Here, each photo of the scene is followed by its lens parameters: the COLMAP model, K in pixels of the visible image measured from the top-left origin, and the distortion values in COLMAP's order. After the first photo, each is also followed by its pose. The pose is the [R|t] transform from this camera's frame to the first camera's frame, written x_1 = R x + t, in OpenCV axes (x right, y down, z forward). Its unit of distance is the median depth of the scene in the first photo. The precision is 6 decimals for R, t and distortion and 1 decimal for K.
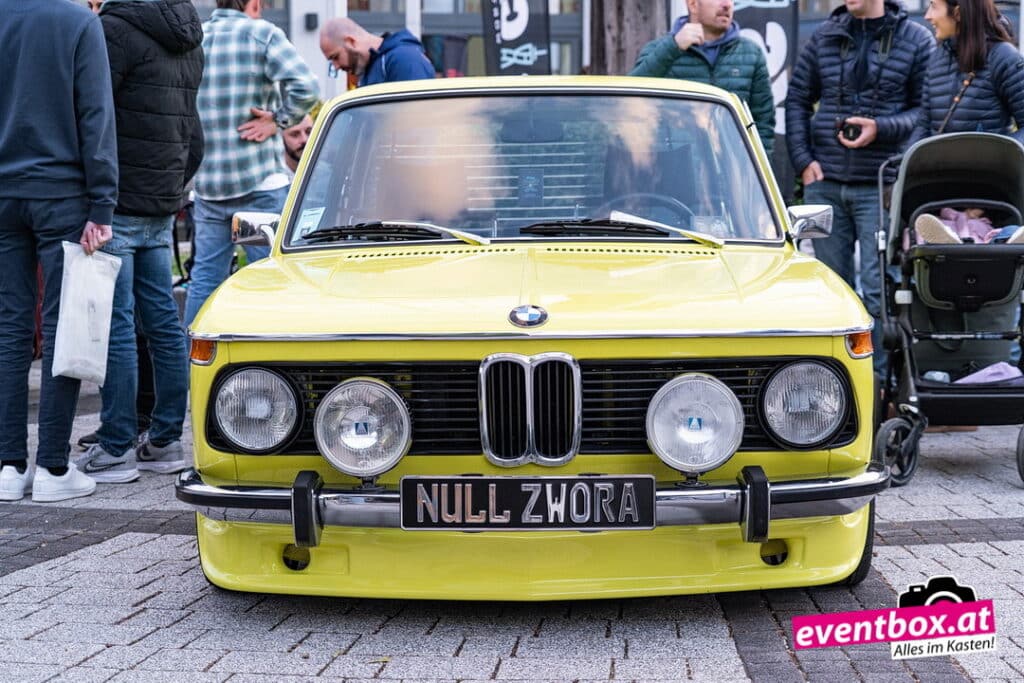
lens RADIAL K [[2054.9, 0, 512.0], [0, 2054.9, 341.5], [0, 0, 1]] dist [-0.026996, -0.084293]
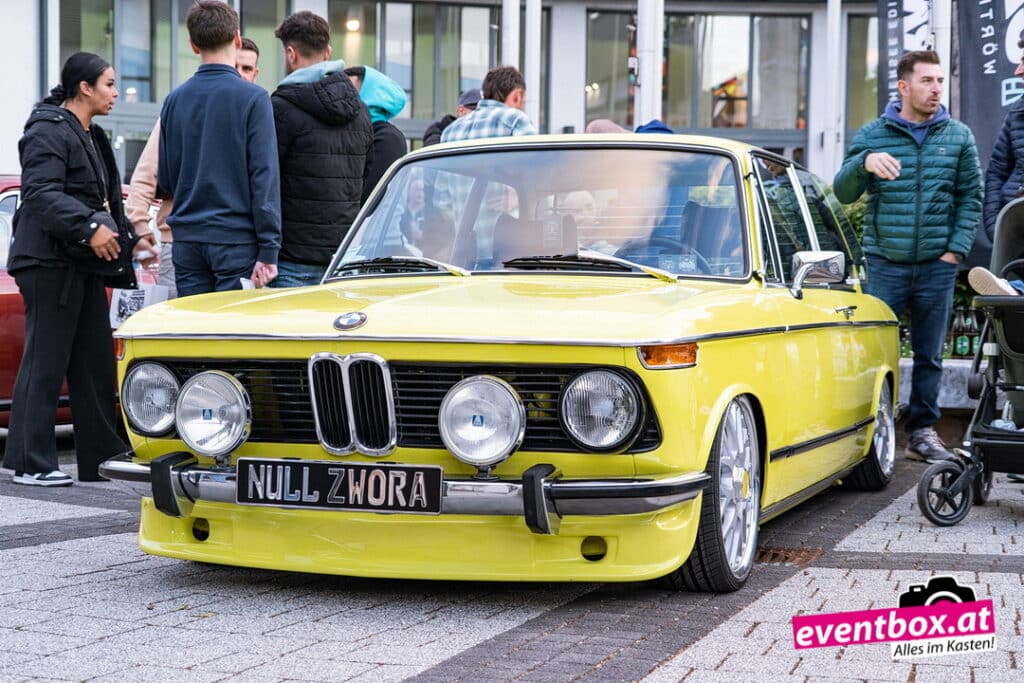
lens RADIAL K [[1753.7, 0, 511.8], [0, 1753.7, 359.6], [0, 0, 1]] dist [0.135130, -0.149252]
pose [[0.954490, 0.029967, -0.296733, 0.372217], [-0.040587, 0.998735, -0.029694, 0.033340], [0.295468, 0.040386, 0.954499, 0.104480]]
